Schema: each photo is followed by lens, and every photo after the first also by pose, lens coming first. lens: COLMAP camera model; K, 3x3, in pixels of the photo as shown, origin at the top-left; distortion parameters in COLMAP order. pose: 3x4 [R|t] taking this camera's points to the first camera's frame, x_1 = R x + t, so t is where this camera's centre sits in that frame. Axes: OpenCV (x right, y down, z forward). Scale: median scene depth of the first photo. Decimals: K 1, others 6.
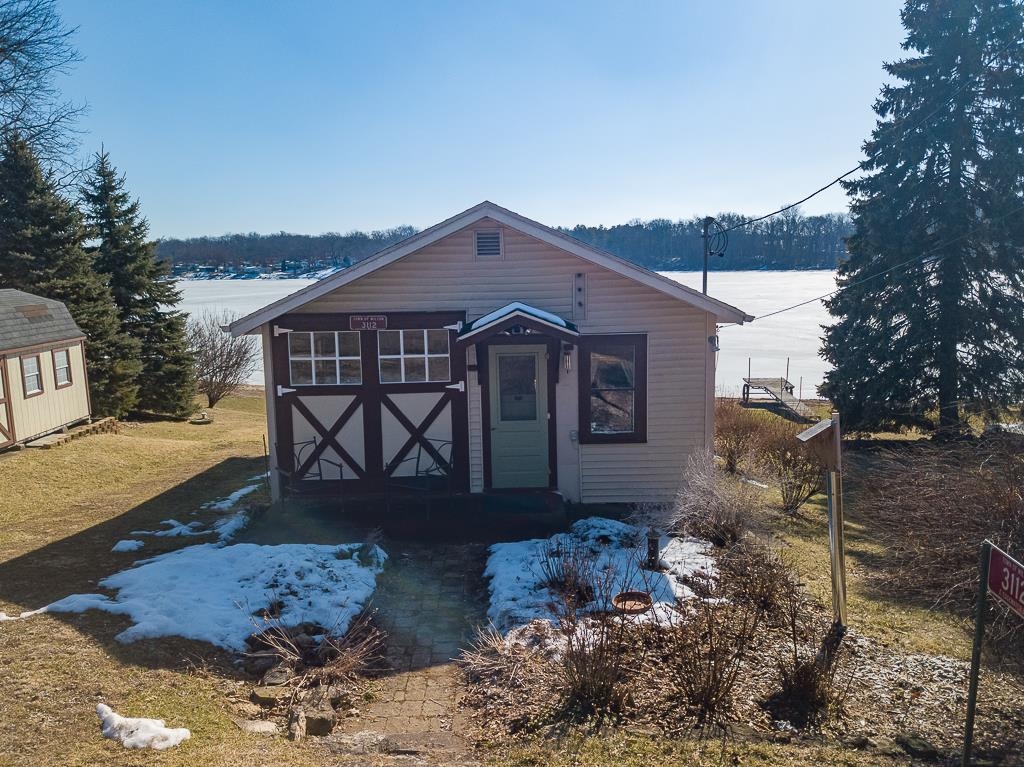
lens RADIAL K [[863.6, 0, 510.5], [0, 863.6, 372.9], [0, 0, 1]] dist [-0.004520, 0.000912]
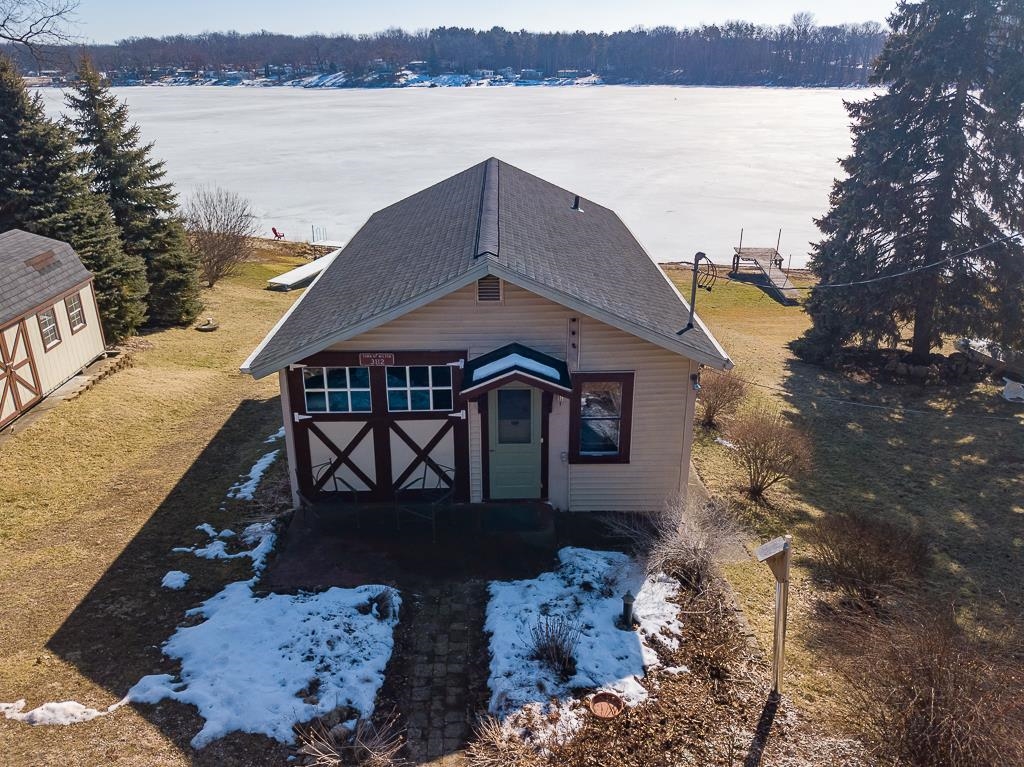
lens RADIAL K [[863.6, 0, 510.5], [0, 863.6, 372.9], [0, 0, 1]] dist [-0.004520, 0.000912]
pose [[0.999839, 0.013115, 0.012233, -0.010508], [-0.015746, 0.968466, 0.248648, -0.308603], [-0.008586, -0.248801, 0.968517, -0.046769]]
